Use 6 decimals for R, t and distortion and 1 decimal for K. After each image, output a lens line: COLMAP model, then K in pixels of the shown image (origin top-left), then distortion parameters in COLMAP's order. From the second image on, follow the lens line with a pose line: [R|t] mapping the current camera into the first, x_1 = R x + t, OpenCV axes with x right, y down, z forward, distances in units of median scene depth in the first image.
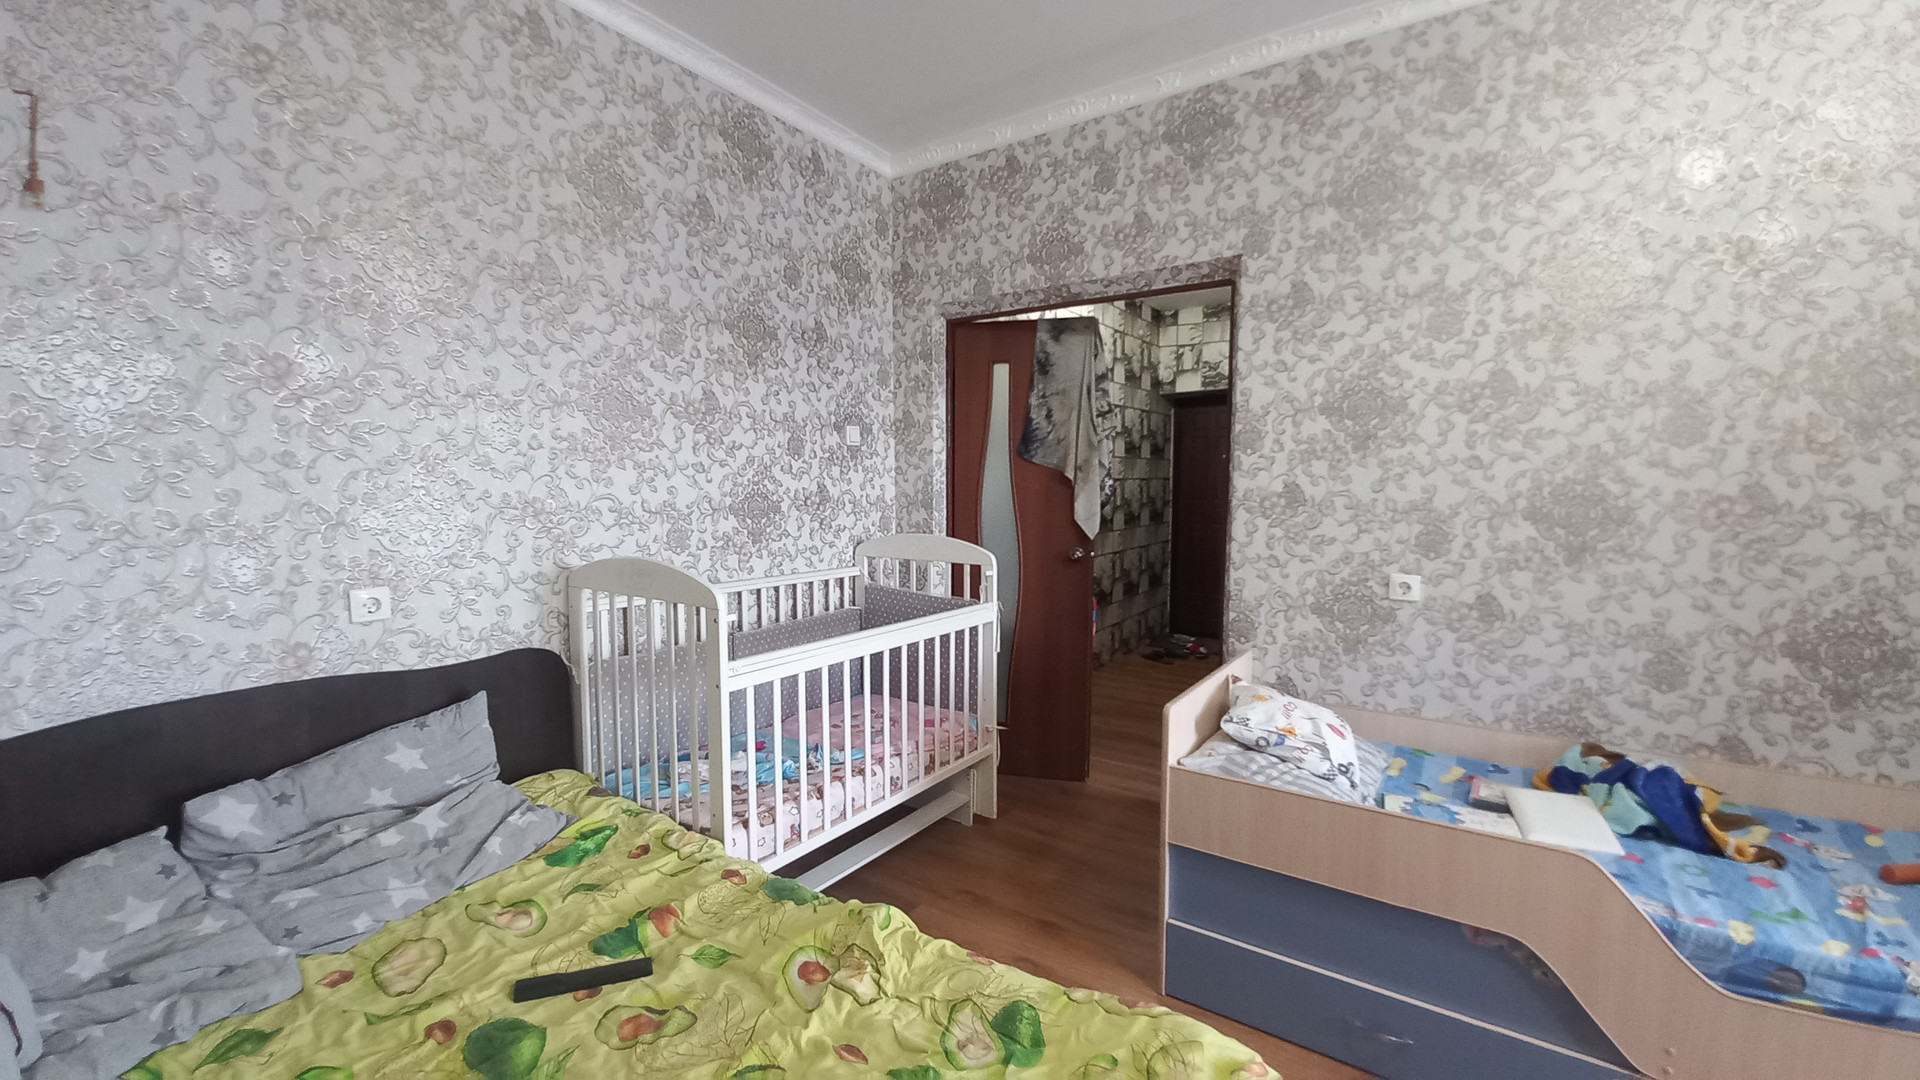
lens RADIAL K [[753.6, 0, 966.8], [0, 753.6, 545.4], [0, 0, 1]] dist [-0.008311, -0.001034]
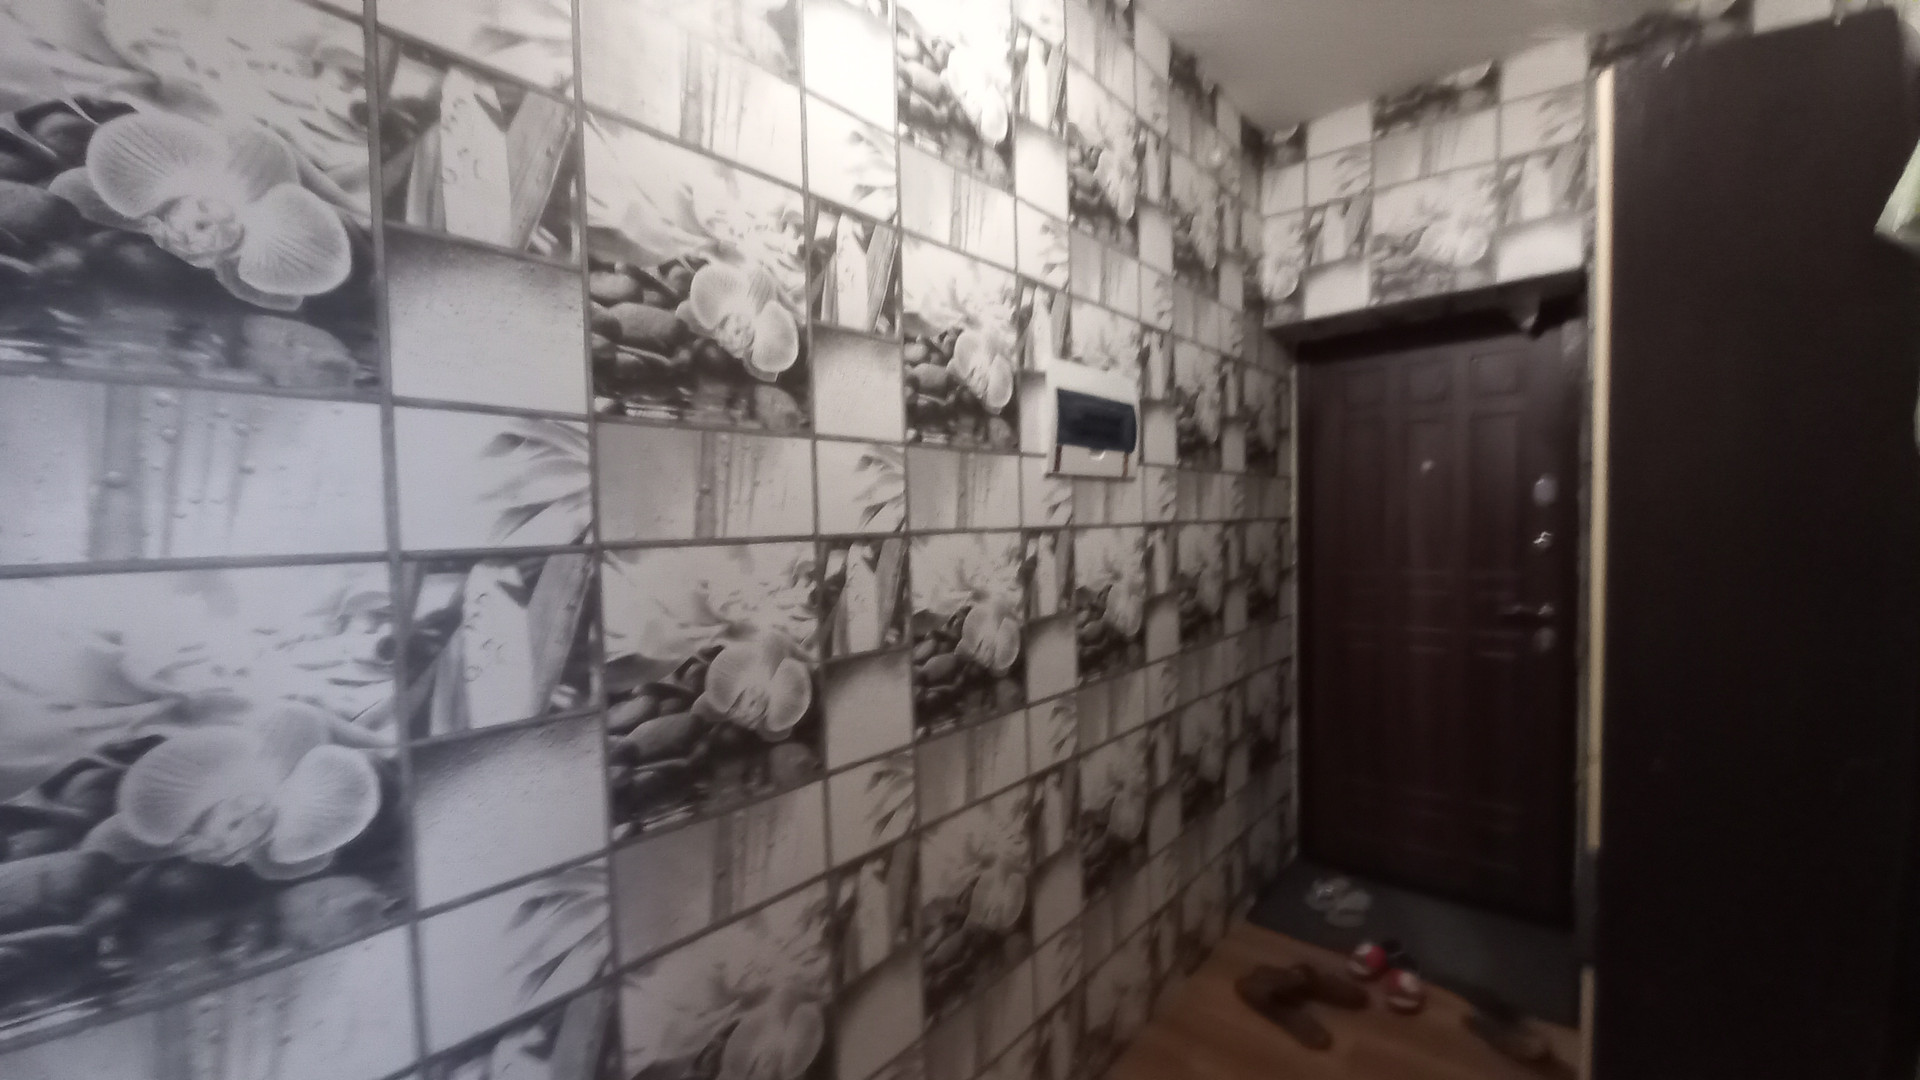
lens RADIAL K [[753.6, 0, 959.9], [0, 753.6, 546.4], [0, 0, 1]] dist [-0.008311, -0.001034]
pose [[0.992471, -0.007025, -0.122282, 0.137039], [0.000892, 0.998742, -0.050135, -0.054198], [0.122480, 0.049649, 0.991228, 0.569007]]
